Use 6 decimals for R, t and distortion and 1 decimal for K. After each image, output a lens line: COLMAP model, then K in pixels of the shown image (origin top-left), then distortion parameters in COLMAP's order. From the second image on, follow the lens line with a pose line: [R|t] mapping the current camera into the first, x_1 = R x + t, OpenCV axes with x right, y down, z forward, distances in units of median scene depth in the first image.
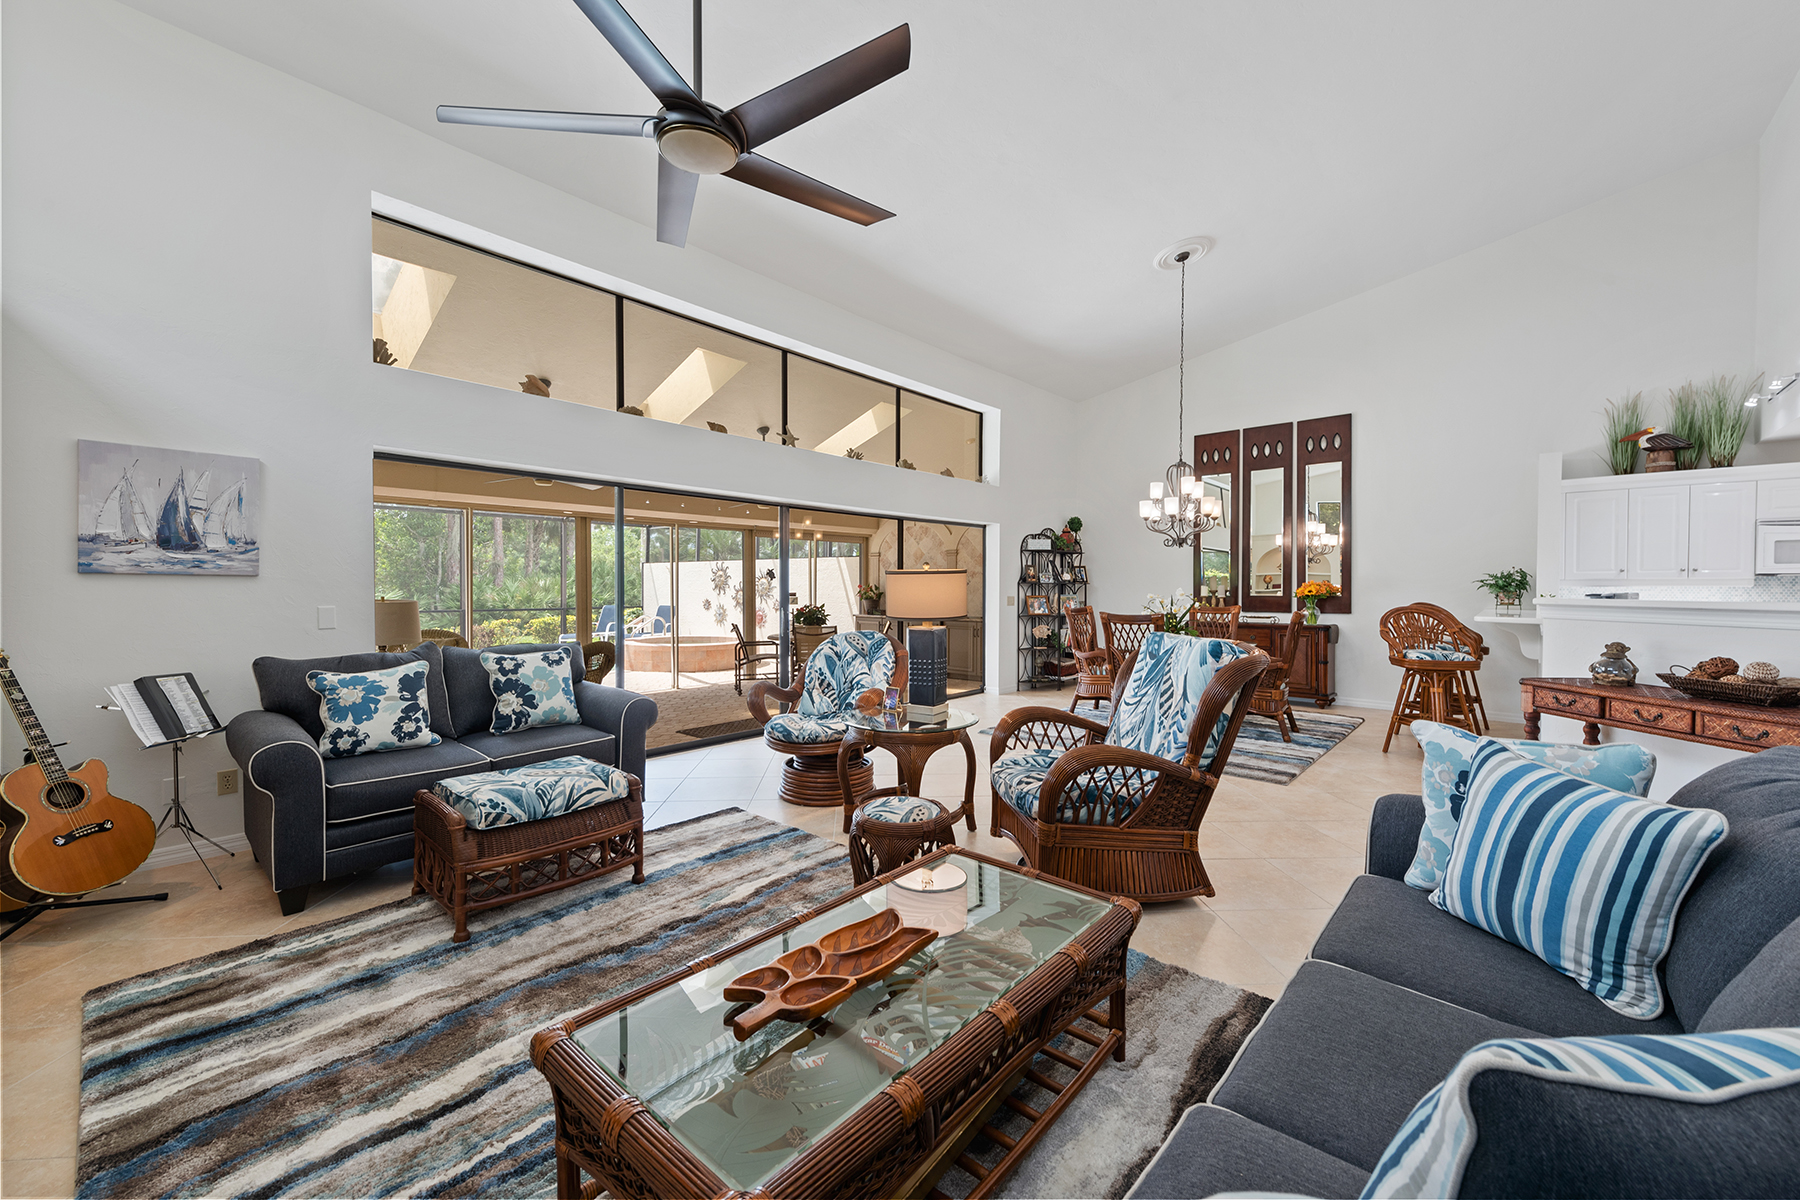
lens RADIAL K [[705.1, 0, 899.5], [0, 705.1, 597.0], [0, 0, 1]] dist [0.017995, -0.005045]
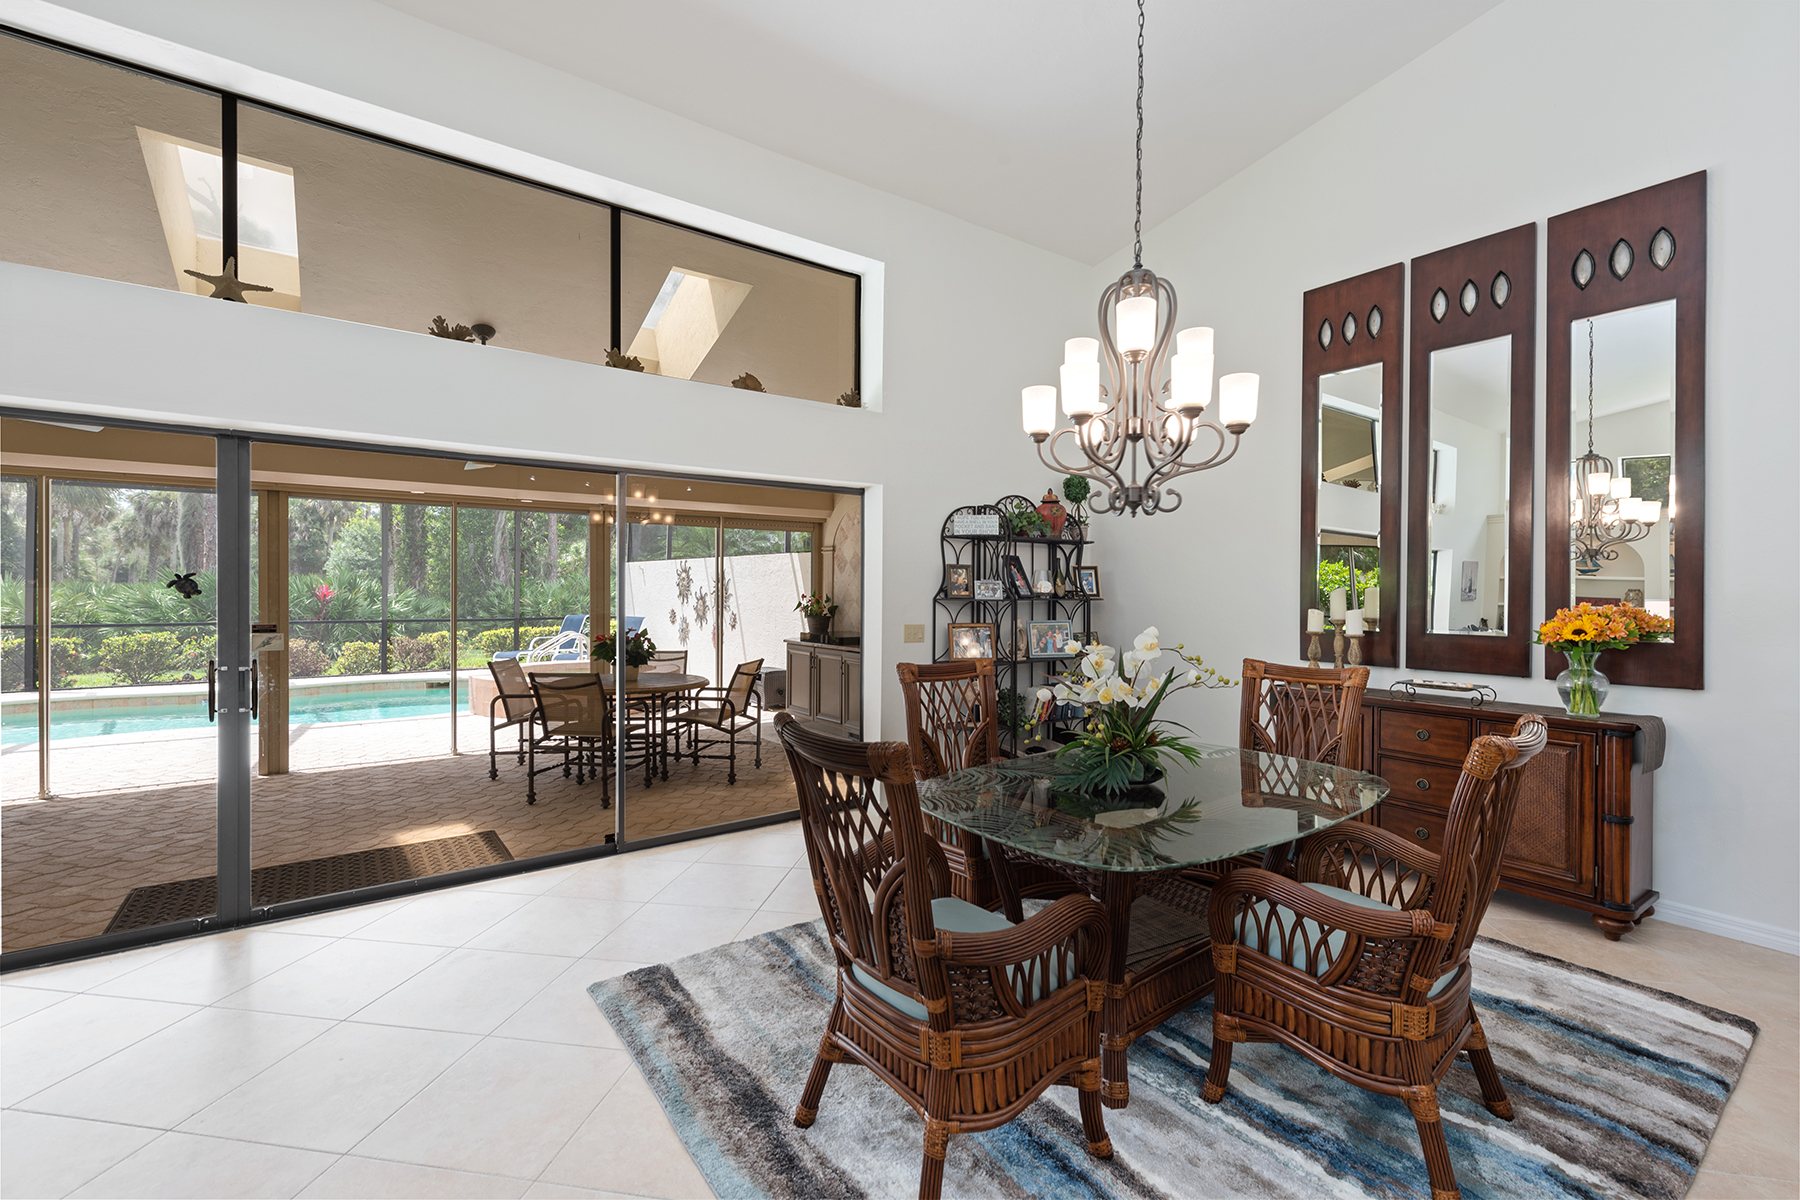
lens RADIAL K [[776.1, 0, 897.5], [0, 776.1, 593.8], [0, 0, 1]] dist [0.012597, -0.004035]
pose [[0.974922, 0.006988, -0.222437, 0.304932], [-0.008543, 0.999945, -0.006029, -0.022507], [0.222383, 0.007778, 0.974928, 0.489449]]
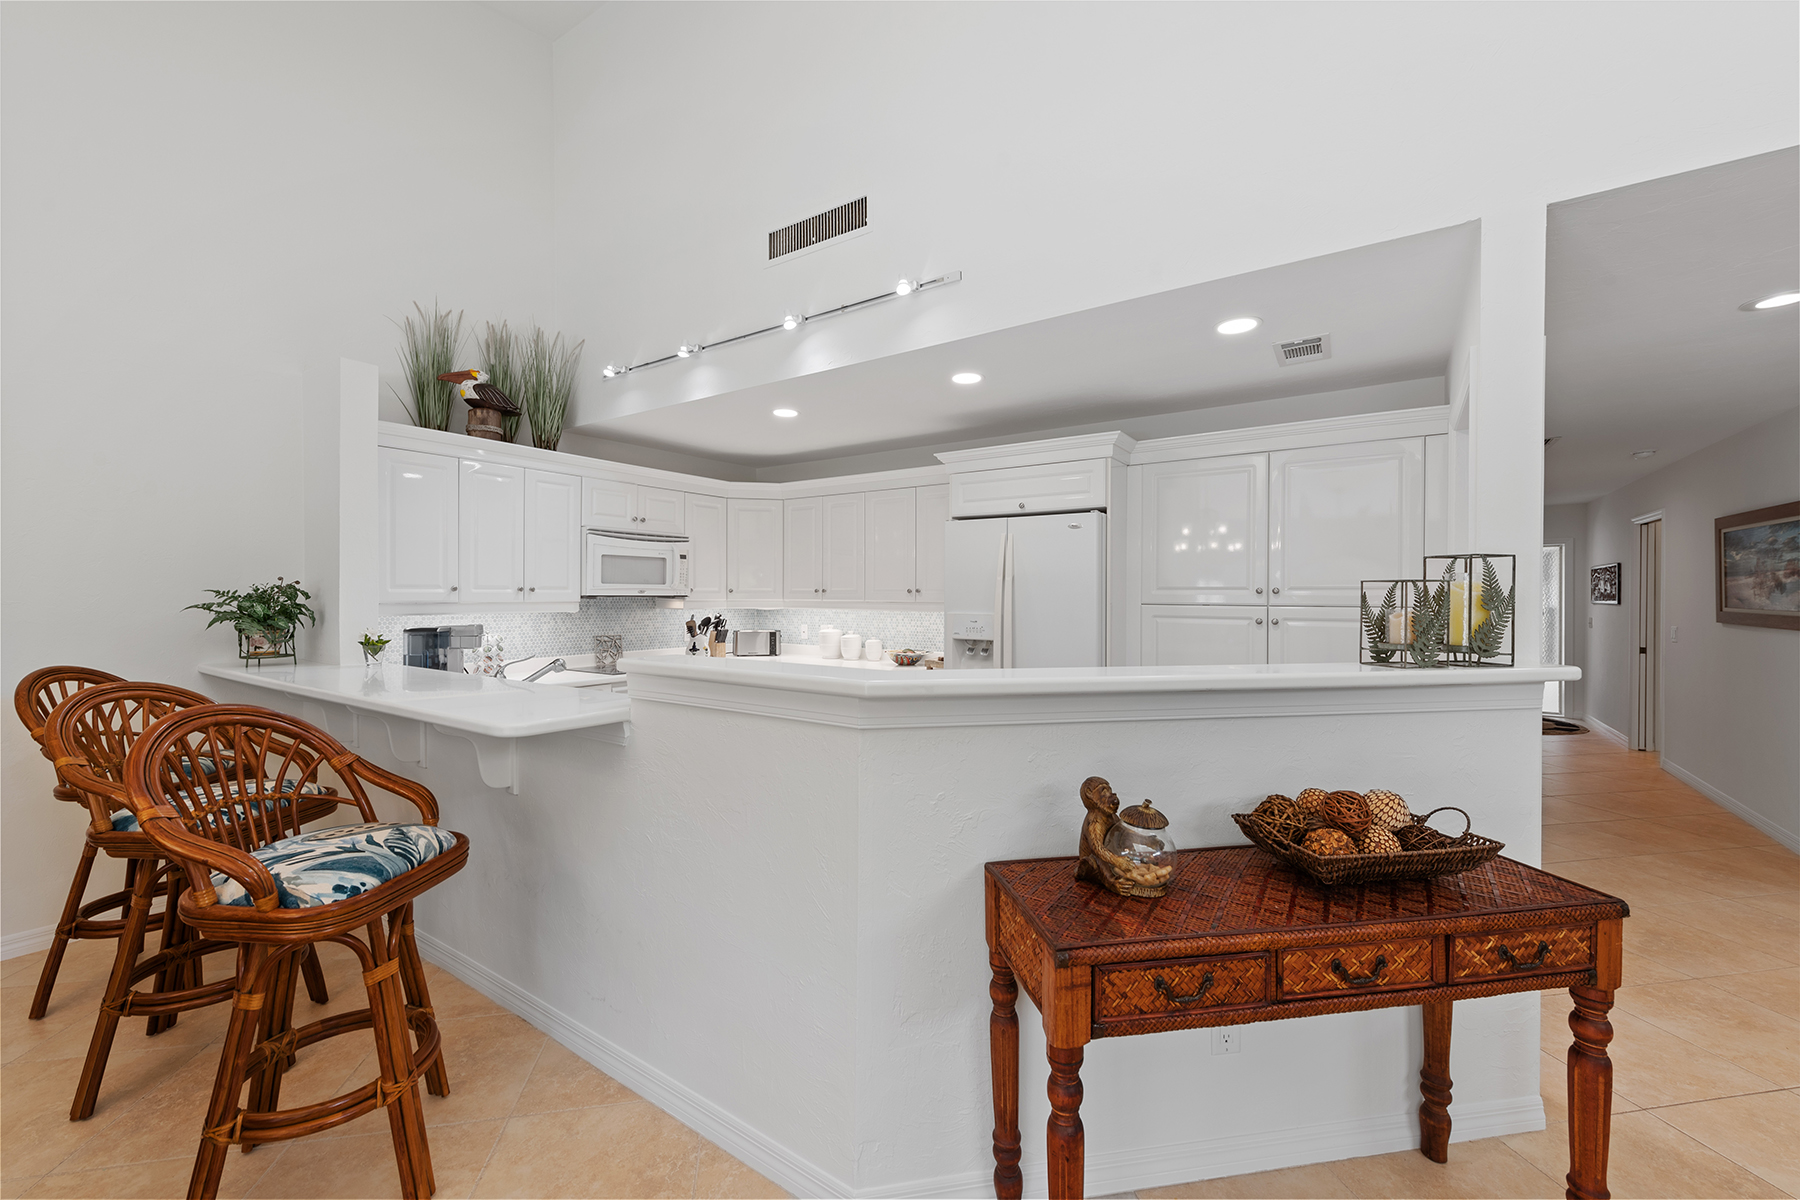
lens RADIAL K [[712.4, 0, 900.0], [0, 712.4, 600.0], [0, 0, 1]] dist [0.004062, 0.000088]
pose [[-0.124478, -0.008723, 0.992184, 0.280252], [0.012131, 0.999873, 0.010313, -0.023095], [-0.992148, 0.013320, -0.124356, 0.553605]]
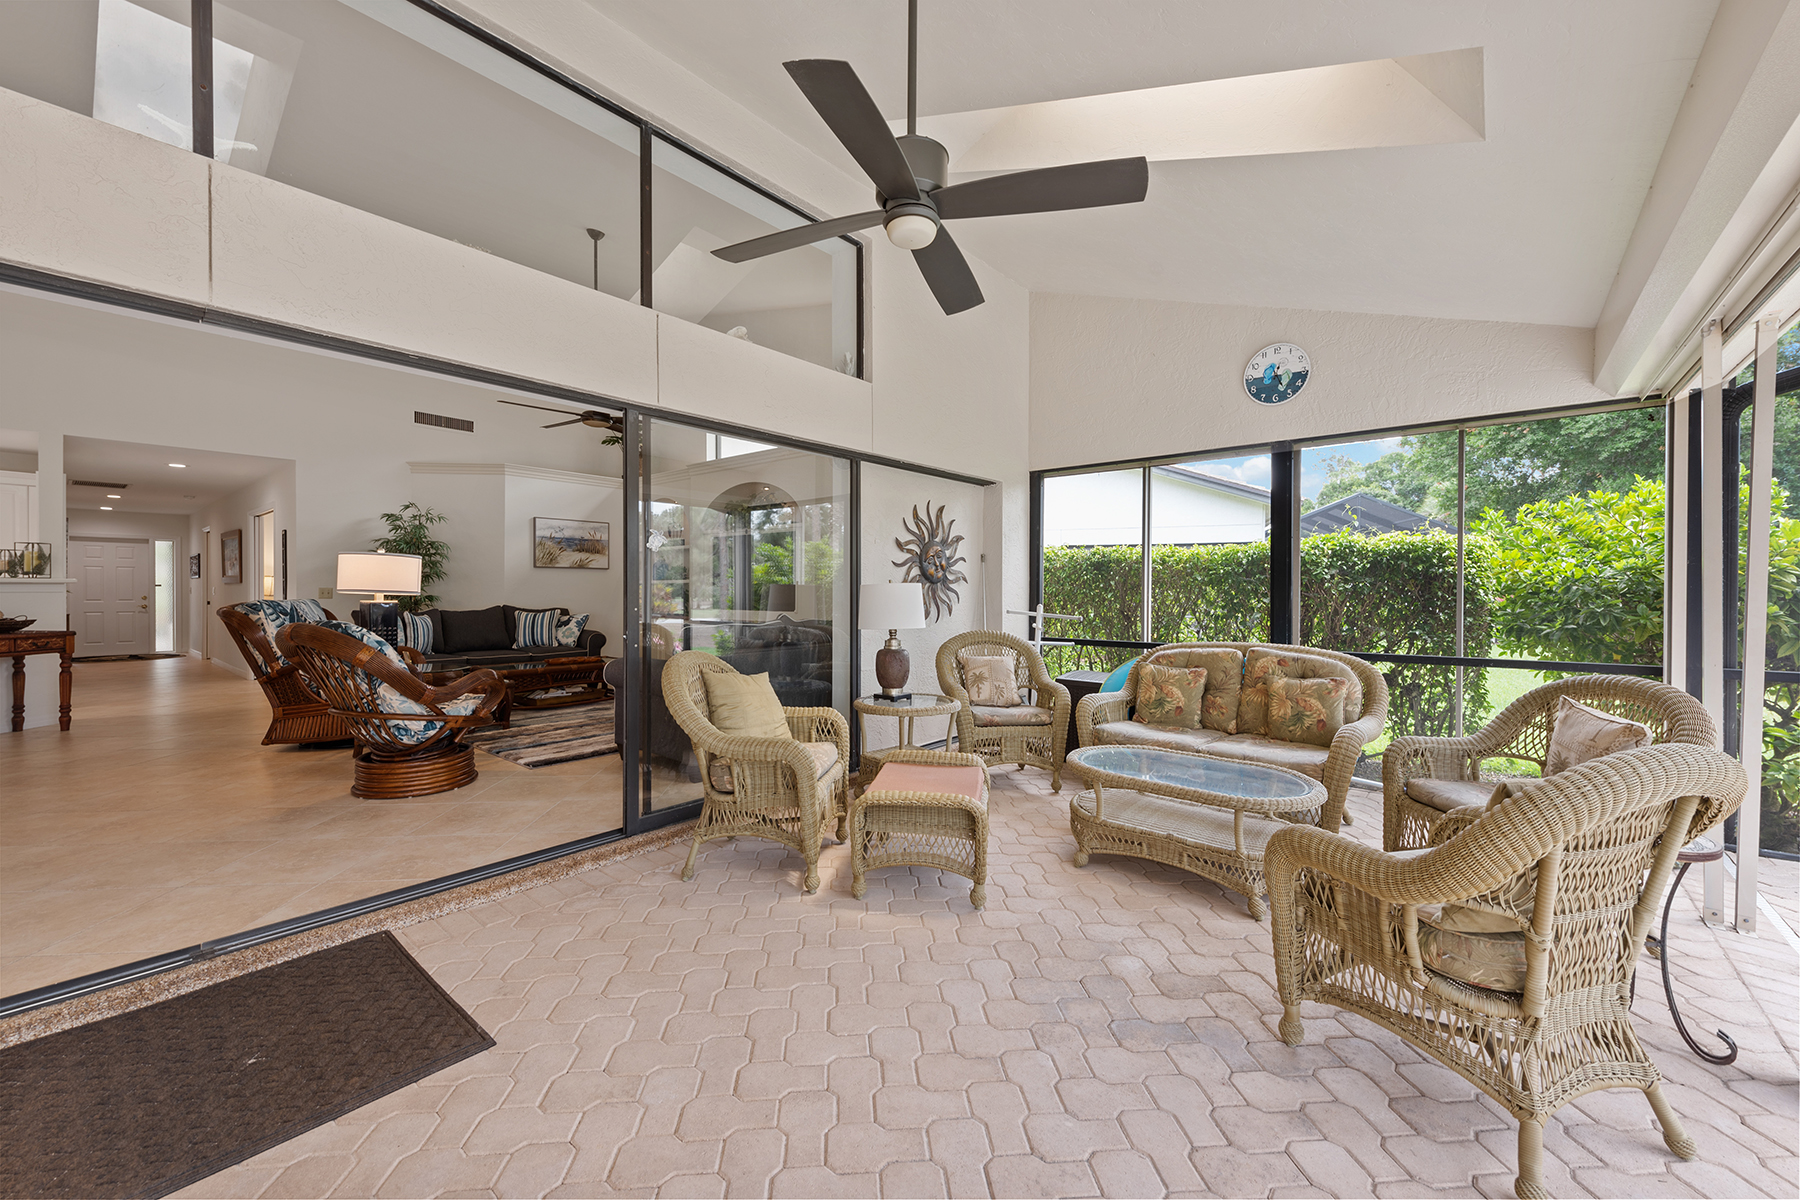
lens RADIAL K [[705.1, 0, 899.5], [0, 705.1, 597.0], [0, 0, 1]] dist [0.017995, -0.005045]
pose [[-0.999729, -0.007094, -0.022153, -0.410431], [-0.007542, 0.999768, 0.020196, 0.001795], [0.022005, 0.020358, -0.999551, 1.116119]]
